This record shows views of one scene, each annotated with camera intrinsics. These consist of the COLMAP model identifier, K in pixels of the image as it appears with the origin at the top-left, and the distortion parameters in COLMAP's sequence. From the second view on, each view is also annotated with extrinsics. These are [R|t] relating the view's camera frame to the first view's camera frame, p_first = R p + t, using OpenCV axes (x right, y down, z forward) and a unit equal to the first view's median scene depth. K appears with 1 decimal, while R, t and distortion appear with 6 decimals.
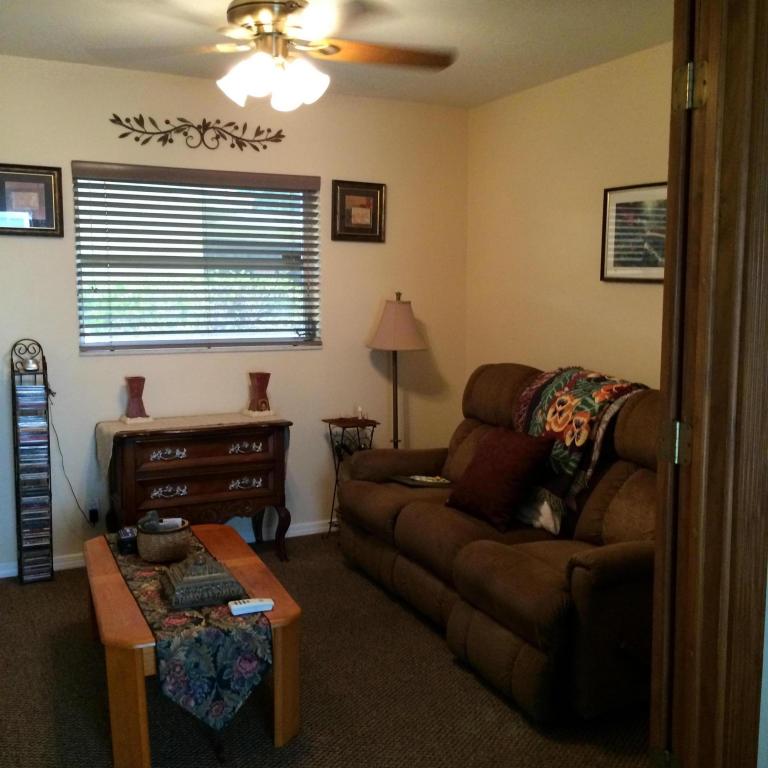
lens RADIAL K [[898.3, 0, 383.9], [0, 898.3, 384.2], [0, 0, 1]] dist [0.010655, 0.000000]
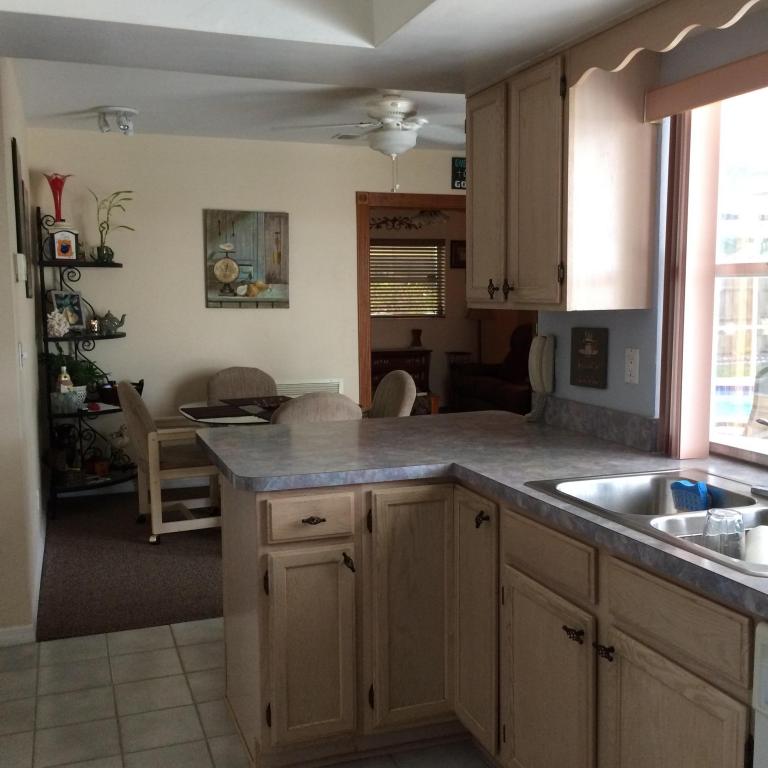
lens RADIAL K [[898.3, 0, 384.4], [0, 898.3, 384.4], [0, 0, 1]] dist [0.010655, 0.000000]
pose [[0.992327, 0.004259, -0.123564, 0.053674], [-0.004651, 0.999985, -0.002886, 0.127012], [0.123550, 0.003439, 0.992332, -1.178661]]
